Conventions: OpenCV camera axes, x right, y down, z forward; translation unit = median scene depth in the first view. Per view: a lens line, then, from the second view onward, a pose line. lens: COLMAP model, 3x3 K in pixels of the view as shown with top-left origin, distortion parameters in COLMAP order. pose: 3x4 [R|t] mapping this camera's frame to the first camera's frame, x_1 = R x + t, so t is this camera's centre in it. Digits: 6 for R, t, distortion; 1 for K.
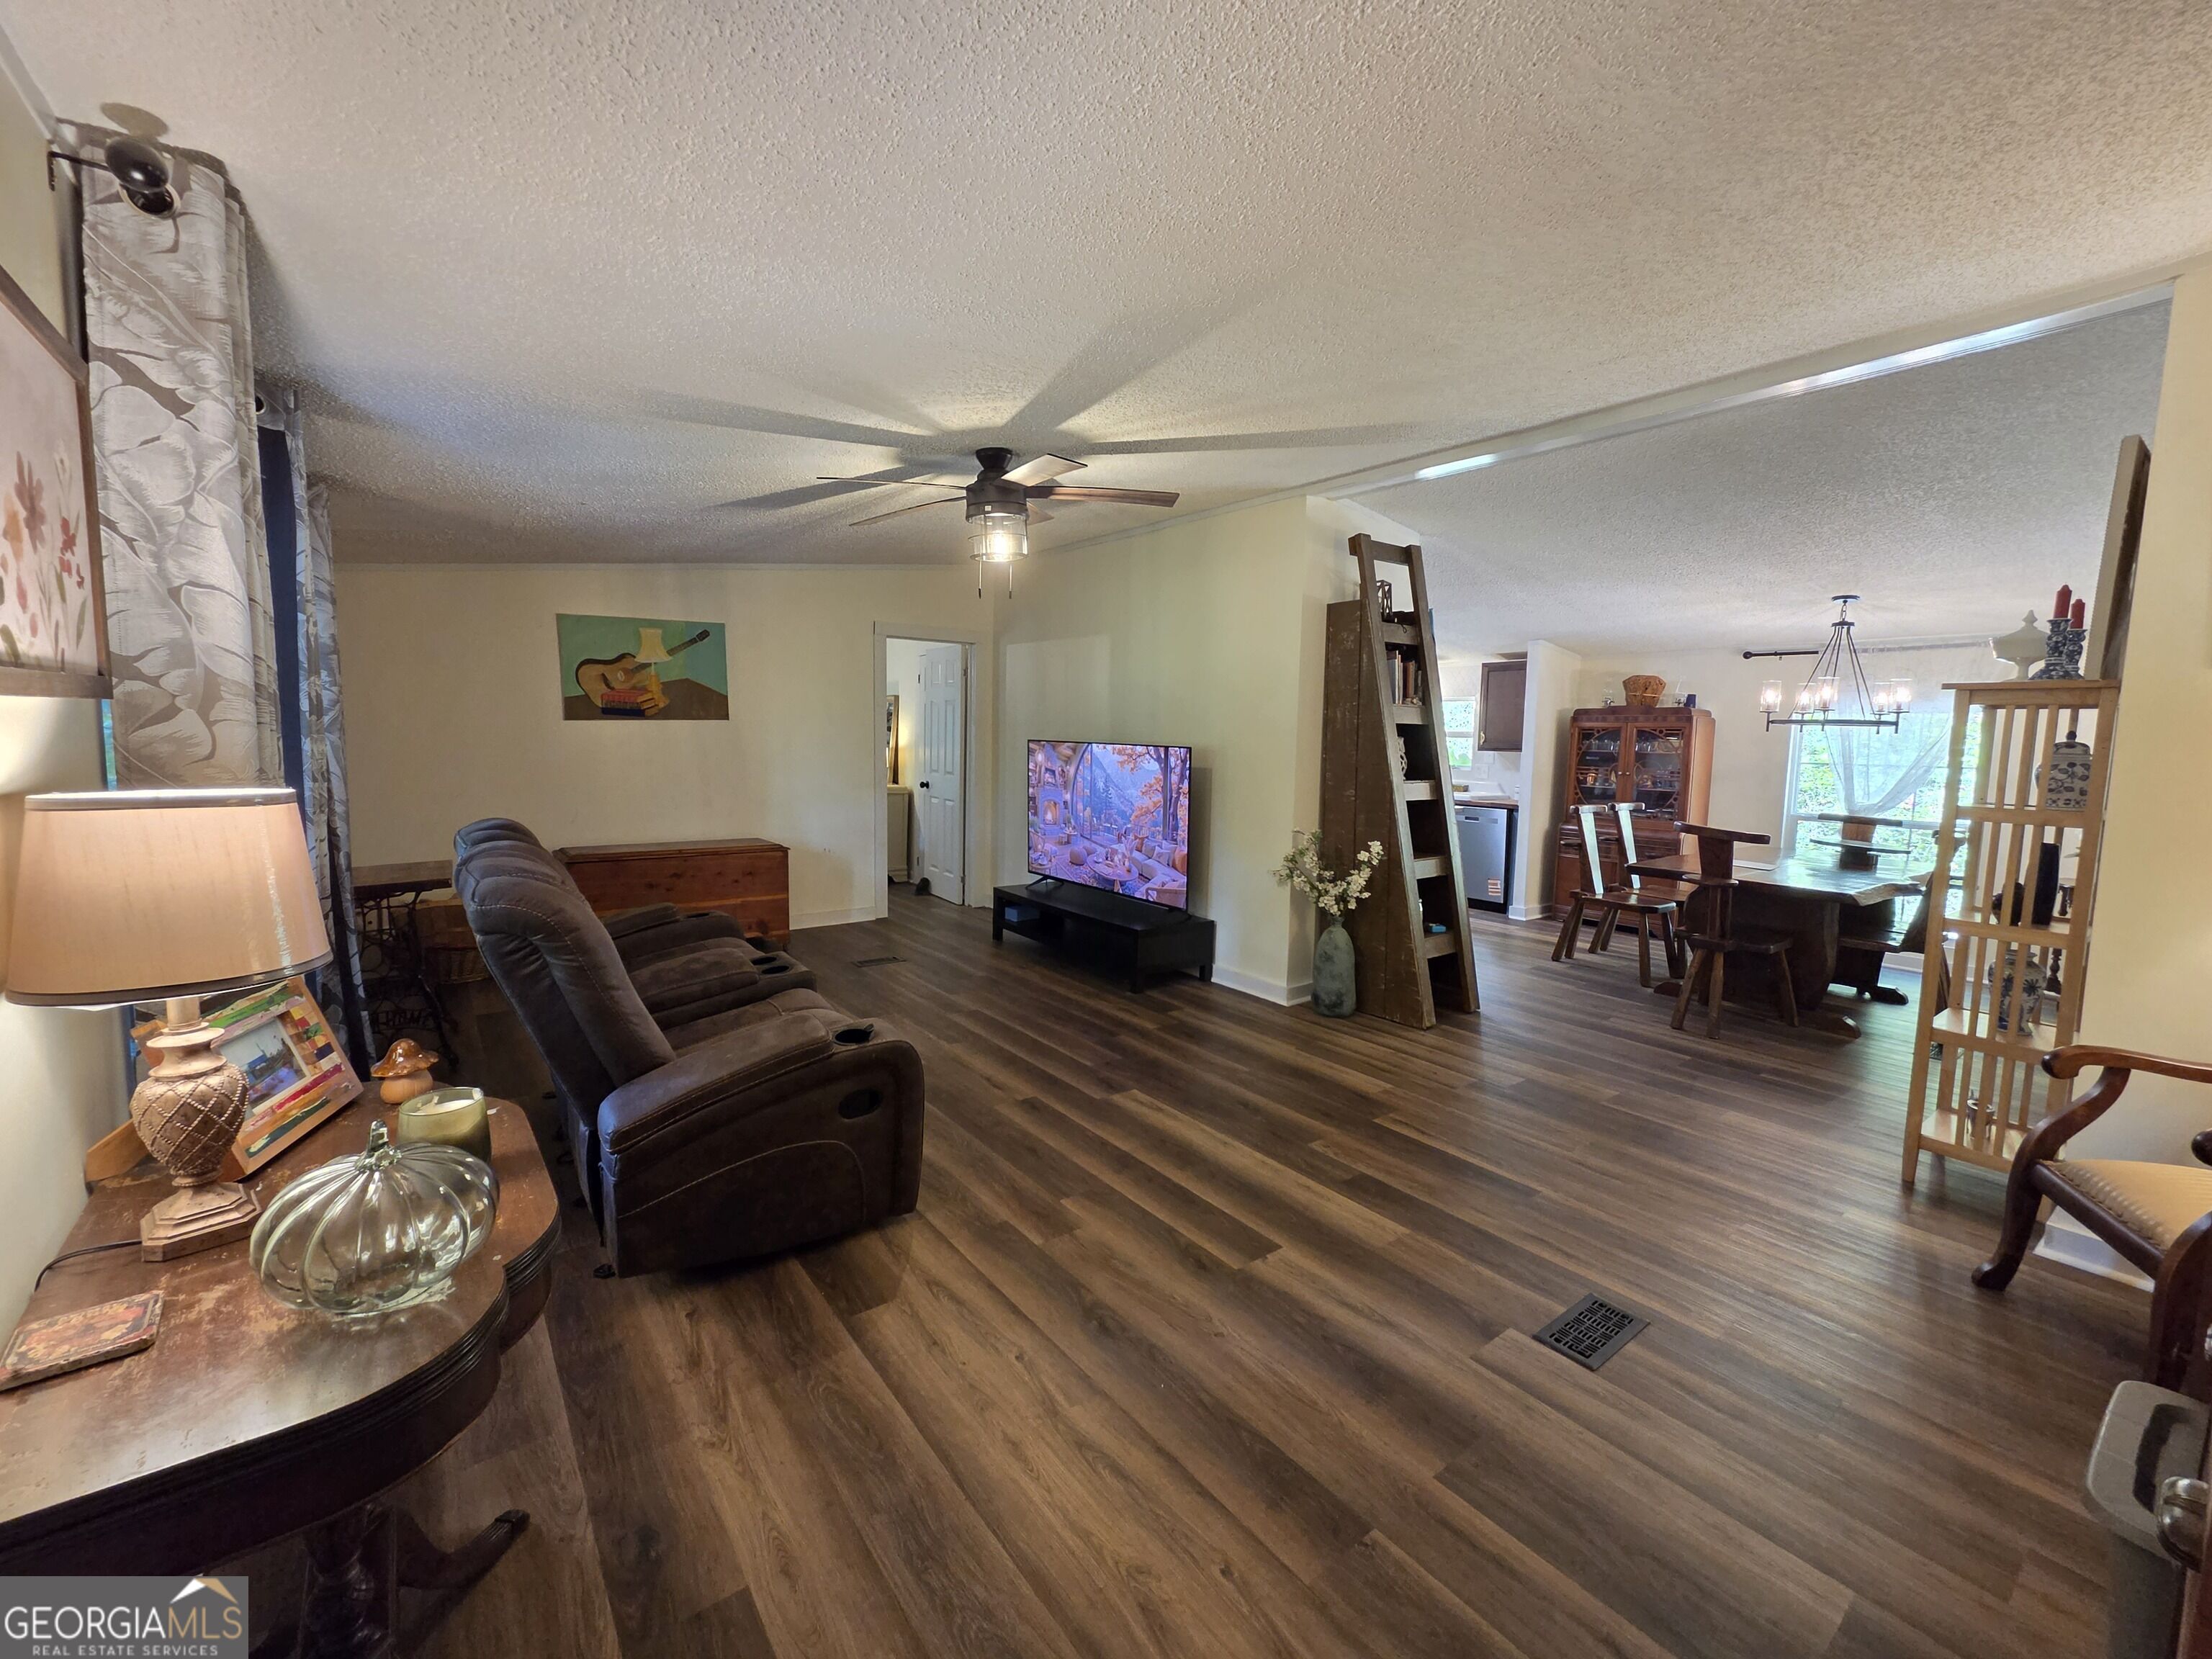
lens RADIAL K [[906.0, 0, 1109.9], [0, 906.0, 811.2], [0, 0, 1]] dist [-0.000260, -0.000017]
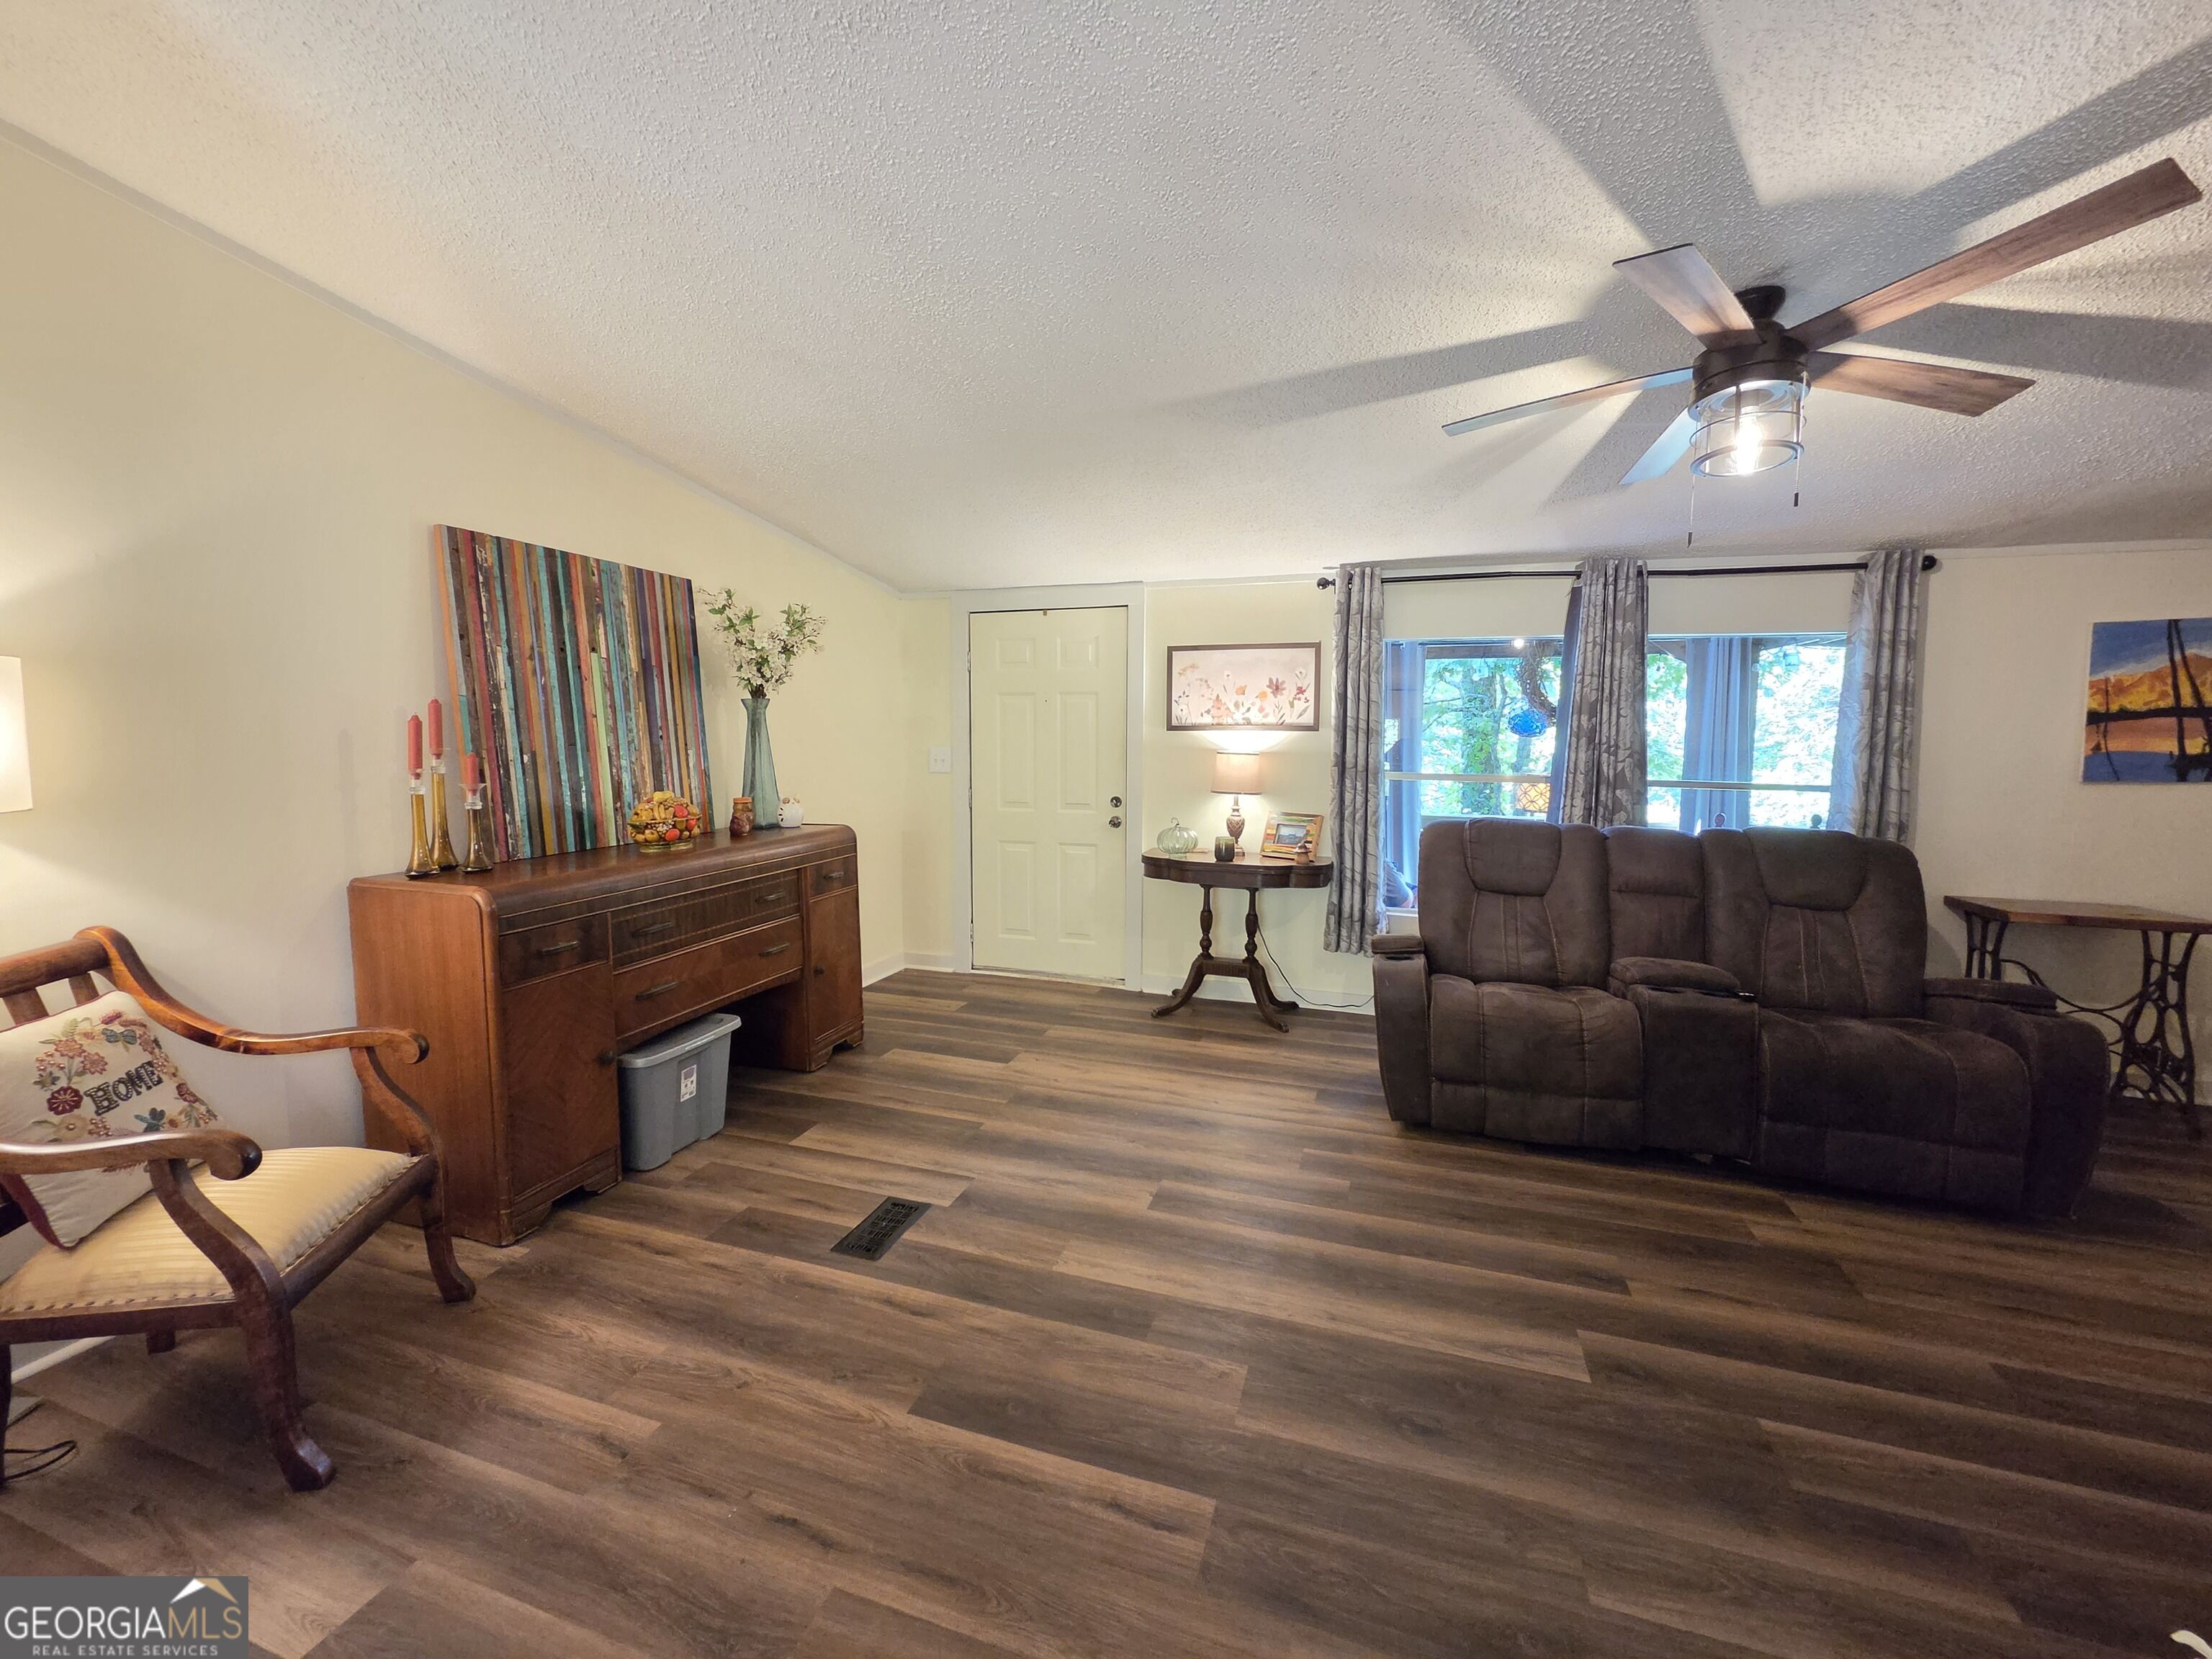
lens RADIAL K [[912.3, 0, 1098.5], [0, 912.3, 809.5], [0, 0, 1]] dist [-0.000171, -0.000097]
pose [[-0.829766, 0.010932, -0.558005, 0.380780], [-0.078293, 0.987642, 0.135772, -0.055684], [0.552593, 0.156346, -0.818655, 0.813425]]
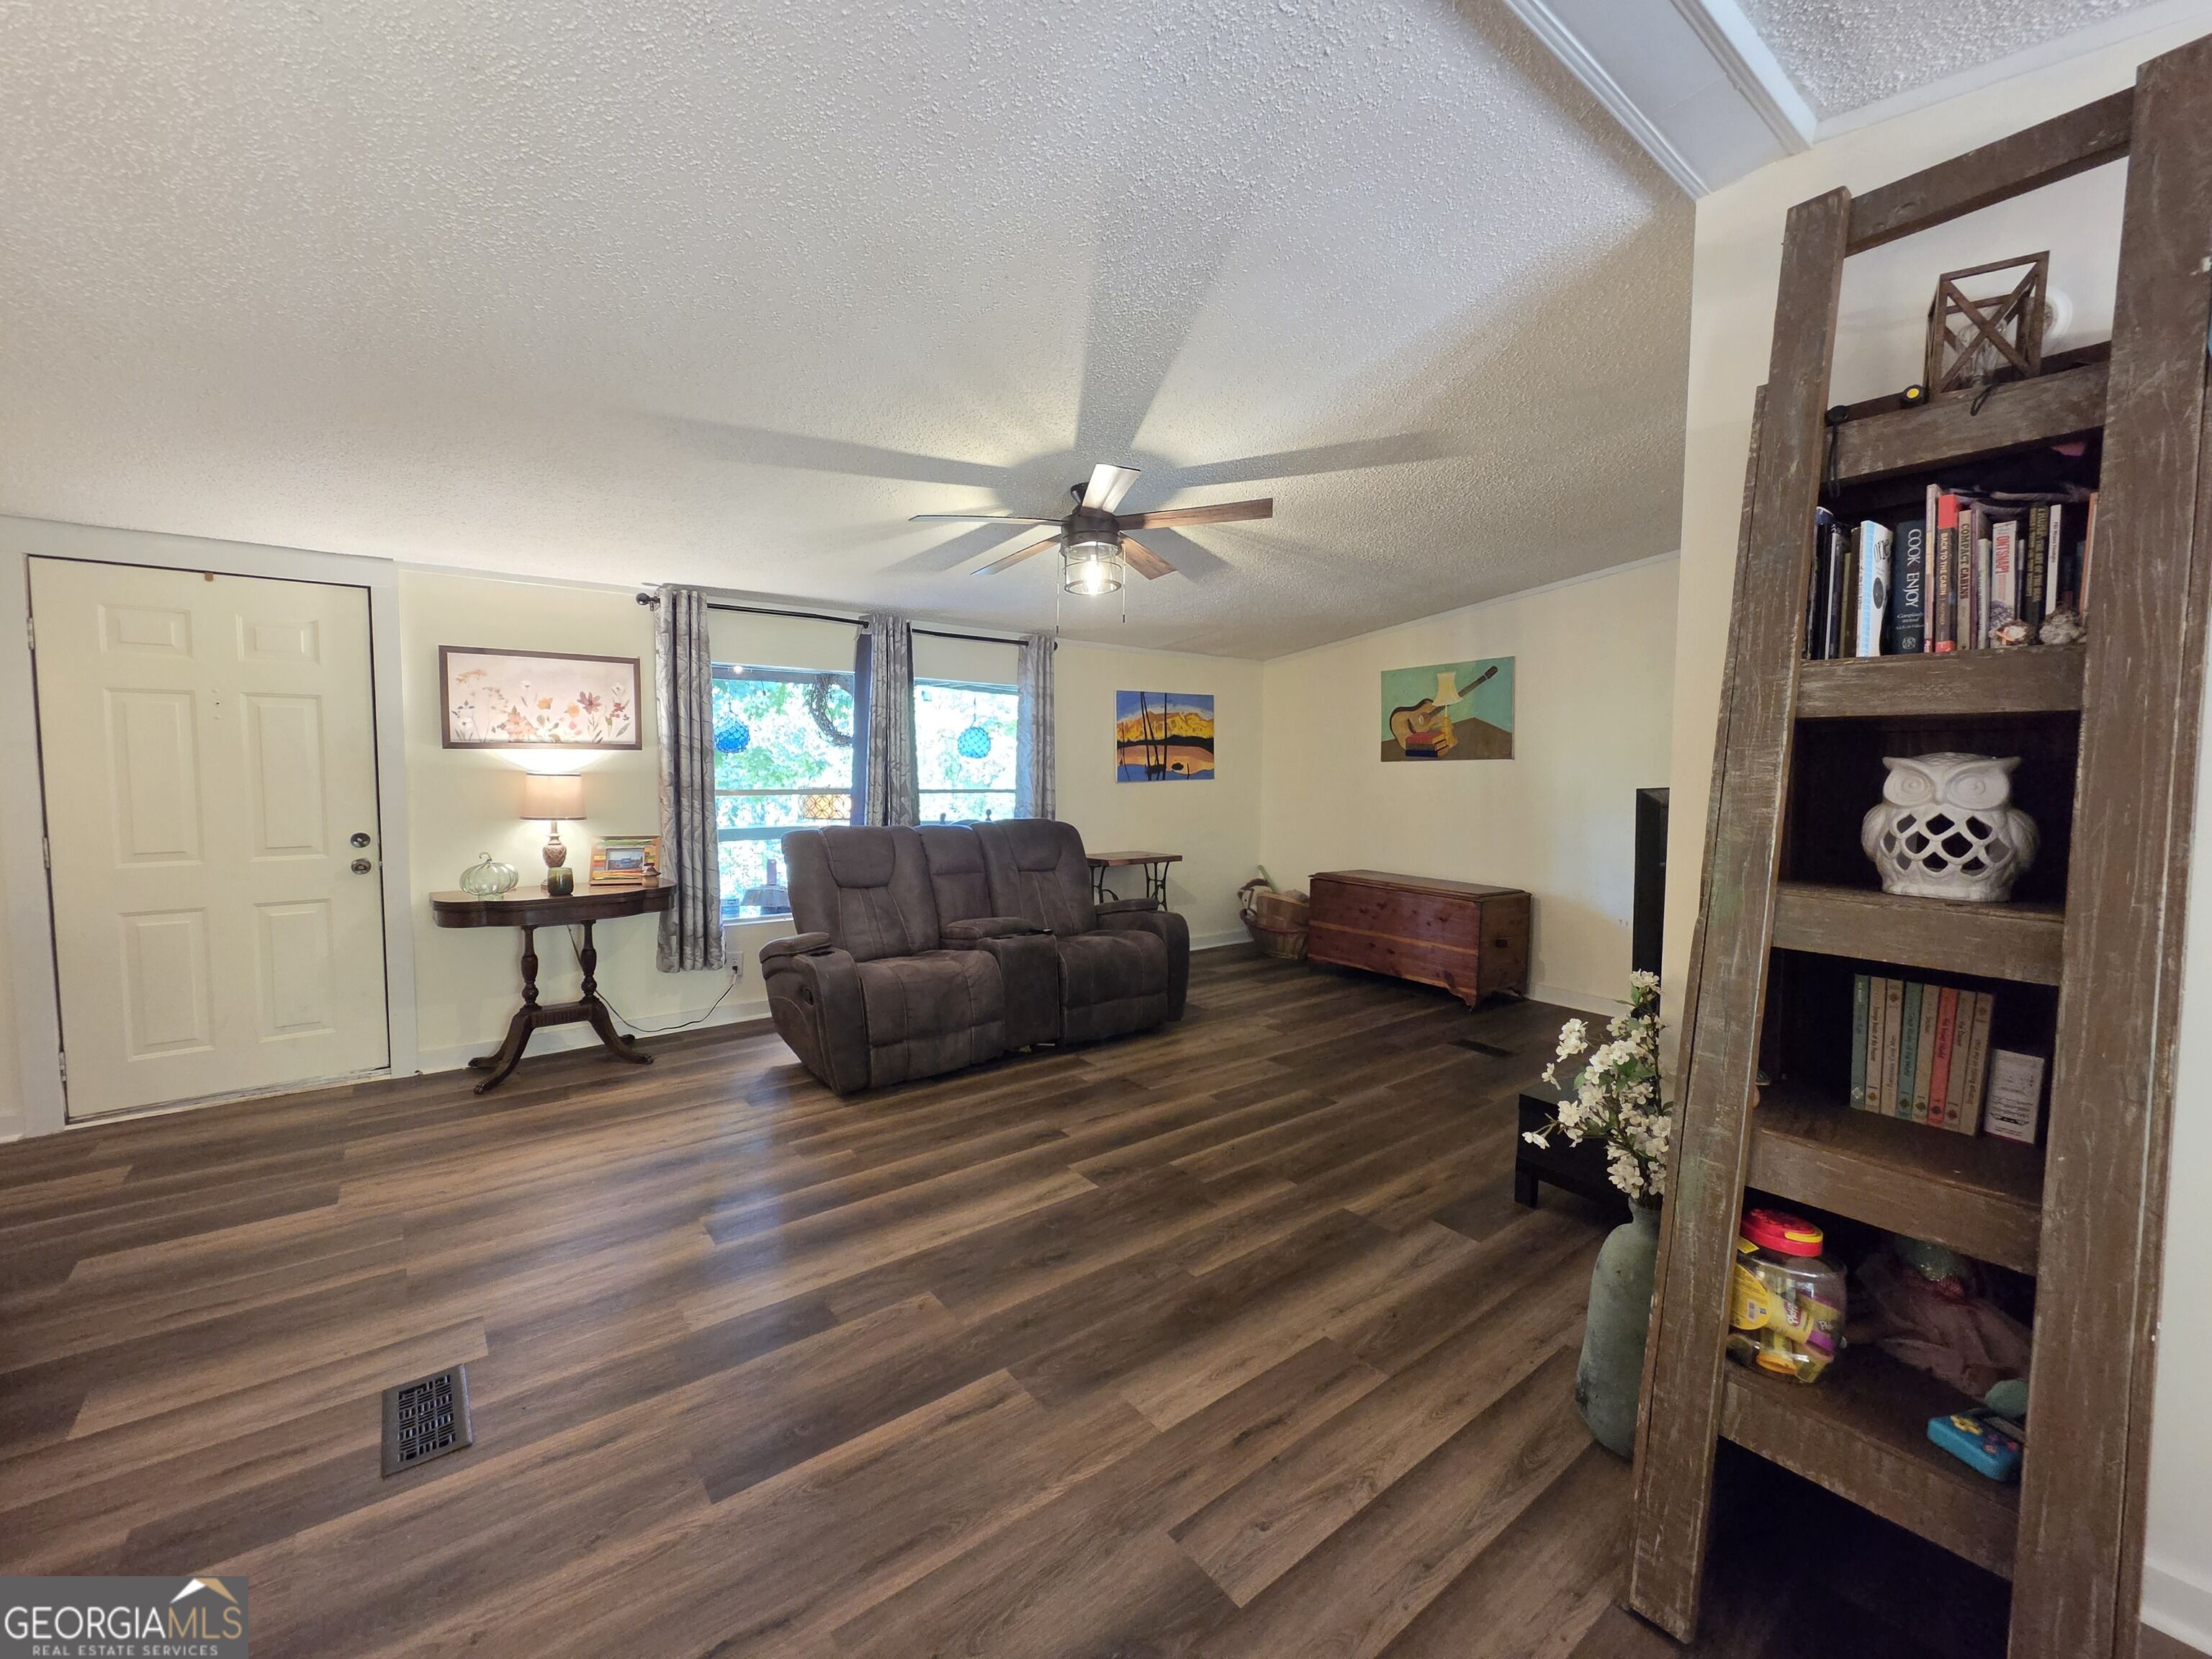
lens RADIAL K [[906.0, 0, 1109.9], [0, 906.0, 811.2], [0, 0, 1]] dist [-0.000260, -0.000017]
pose [[0.011040, 0.034752, -0.999335, 0.558325], [-0.096902, 0.994729, 0.033522, -0.042019], [0.995233, 0.096467, 0.014349, 0.637491]]
